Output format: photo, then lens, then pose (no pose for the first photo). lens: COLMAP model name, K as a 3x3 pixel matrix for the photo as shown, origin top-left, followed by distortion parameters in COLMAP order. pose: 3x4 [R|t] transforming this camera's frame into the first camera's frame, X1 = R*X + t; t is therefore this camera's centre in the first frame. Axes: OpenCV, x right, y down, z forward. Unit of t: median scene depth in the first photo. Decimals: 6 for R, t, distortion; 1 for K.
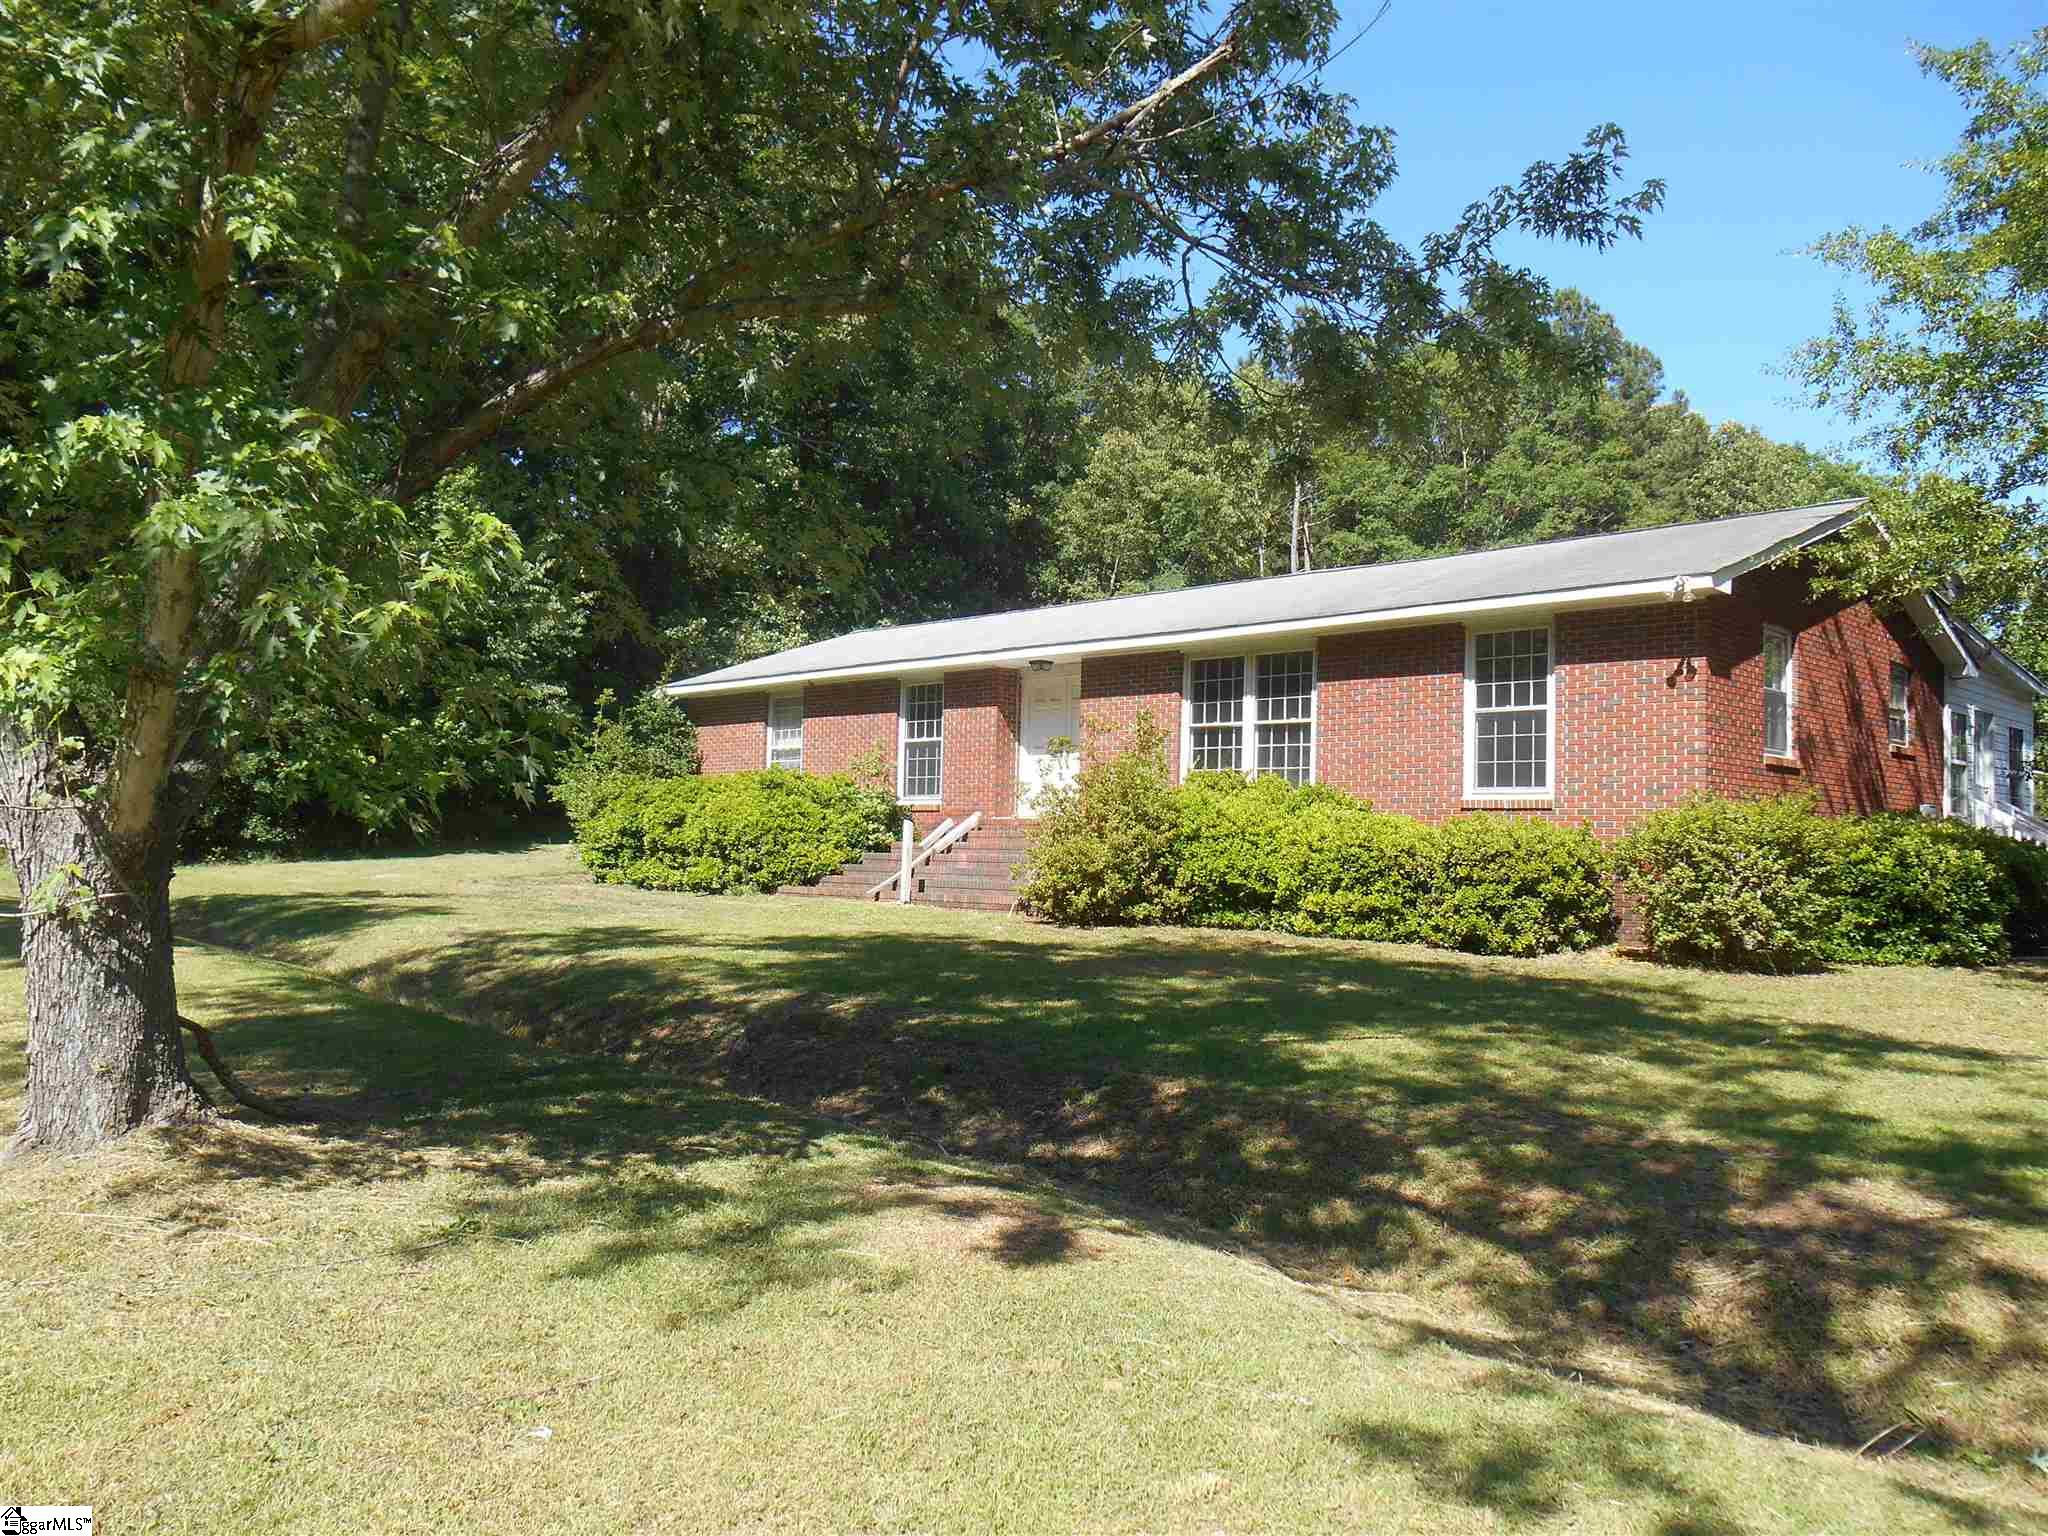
lens RADIAL K [[1542.3, 0, 1024.7], [0, 1542.3, 767.1], [0, 0, 1]] dist [-0.036258, -0.000028]
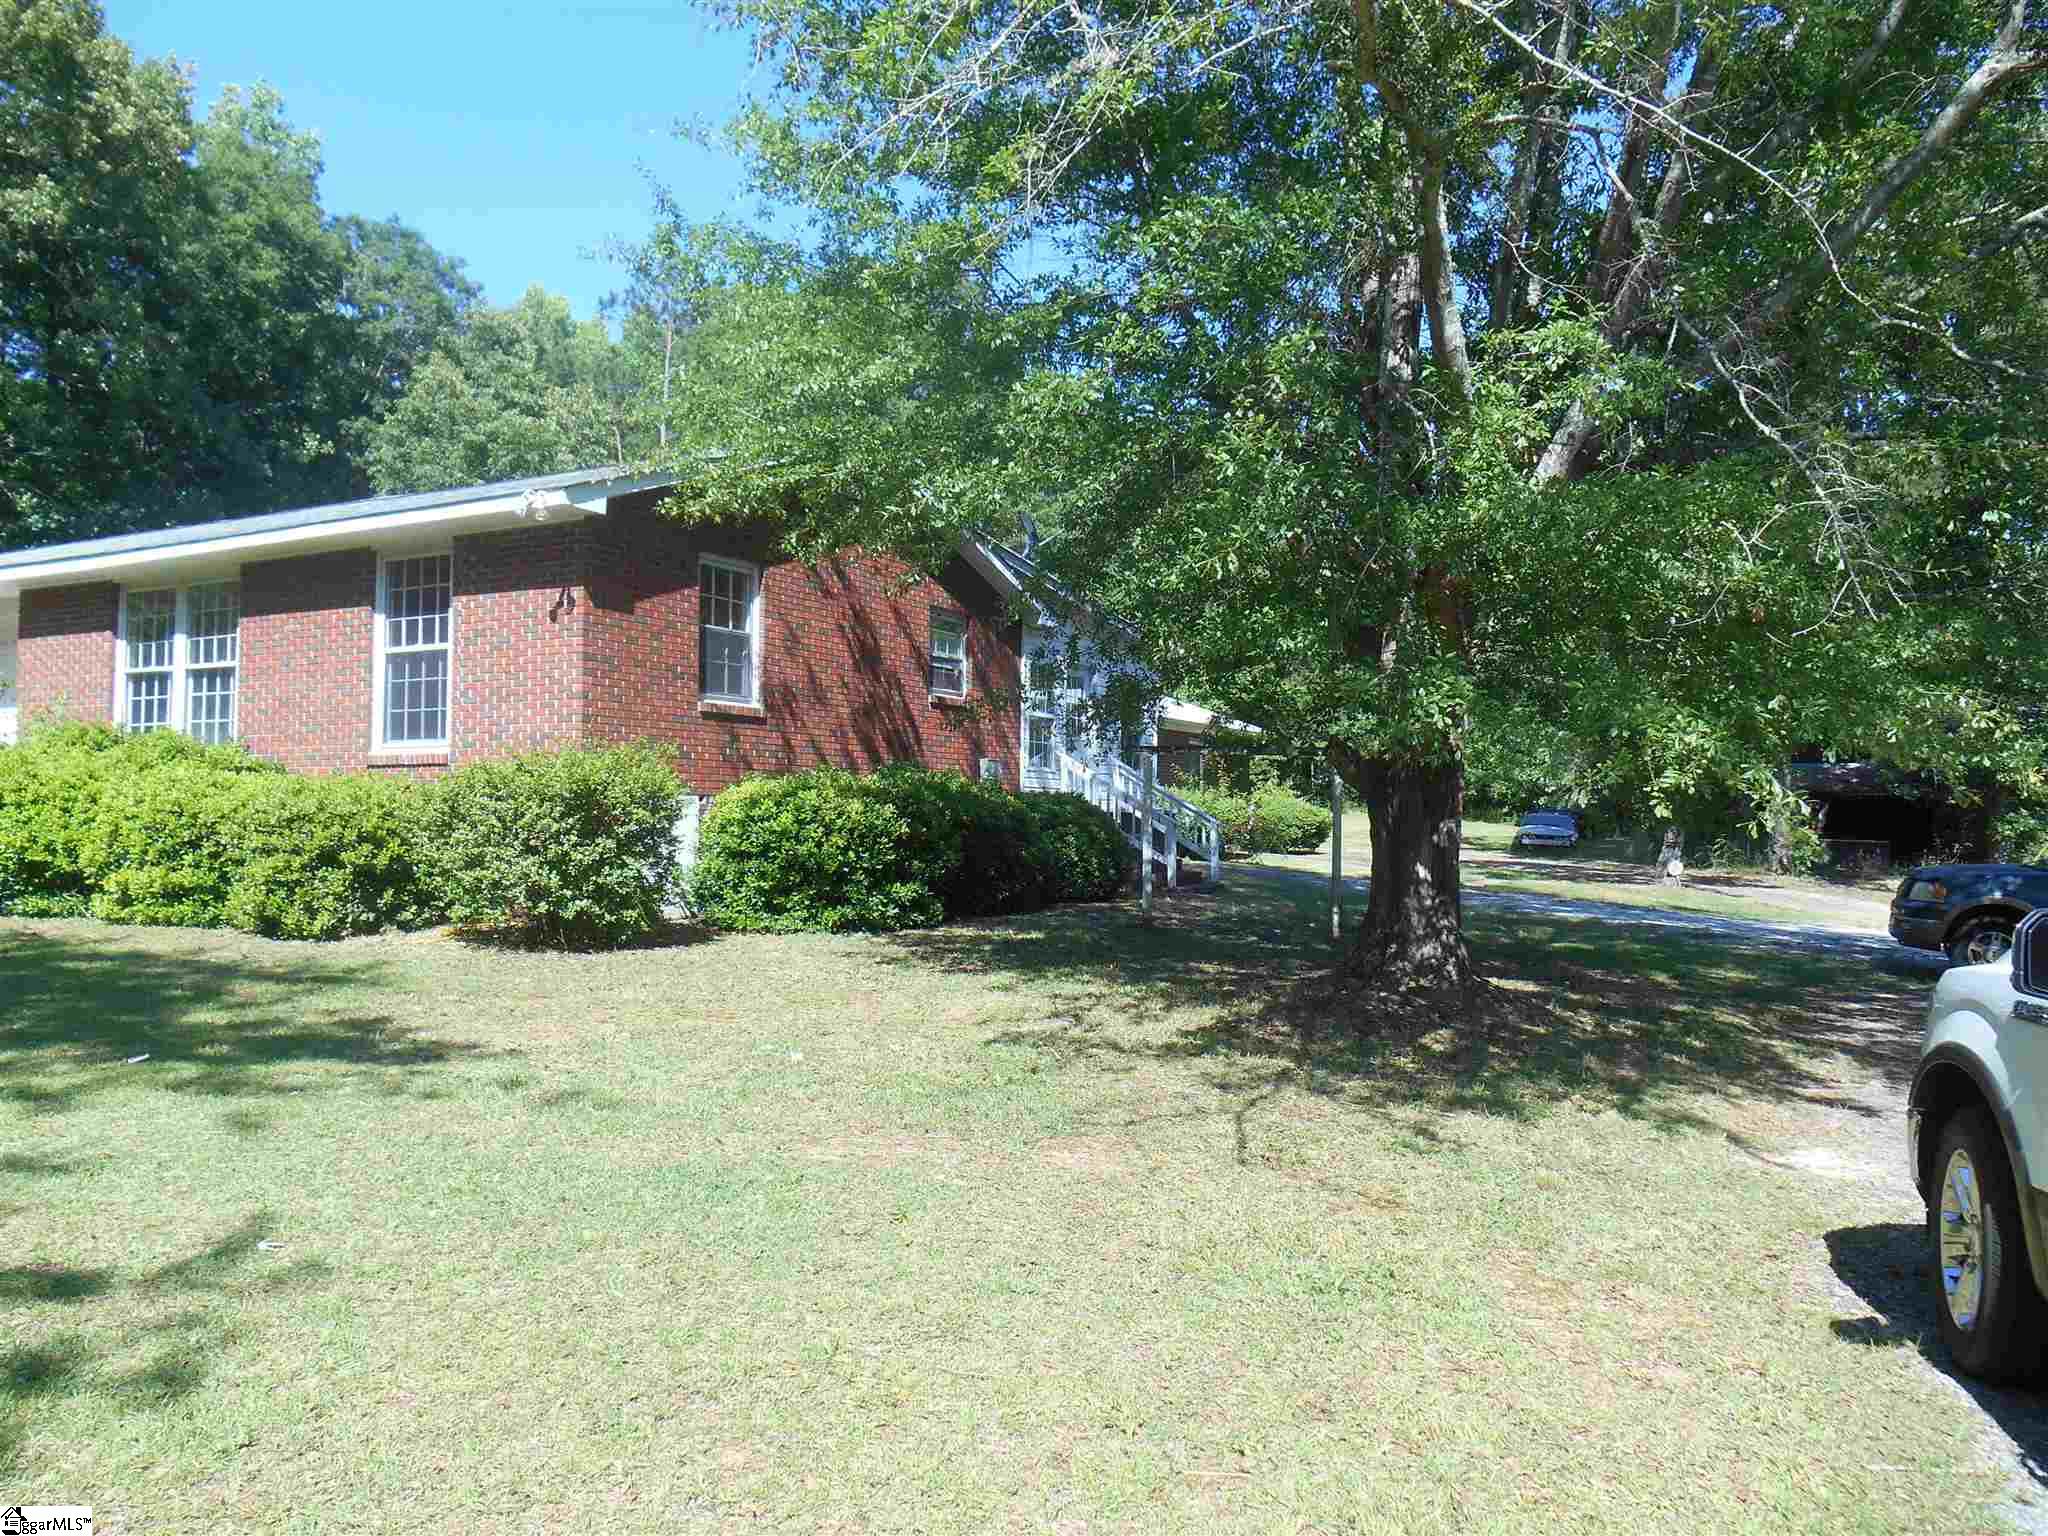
lens RADIAL K [[1542.3, 0, 1027.3], [0, 1542.3, 772.7], [0, 0, 1]] dist [-0.036258, -0.000028]
pose [[0.951047, -0.012081, 0.308810, 0.384928], [0.005022, 0.999708, 0.023643, 0.013204], [-0.309006, -0.020935, 0.950830, 0.084990]]
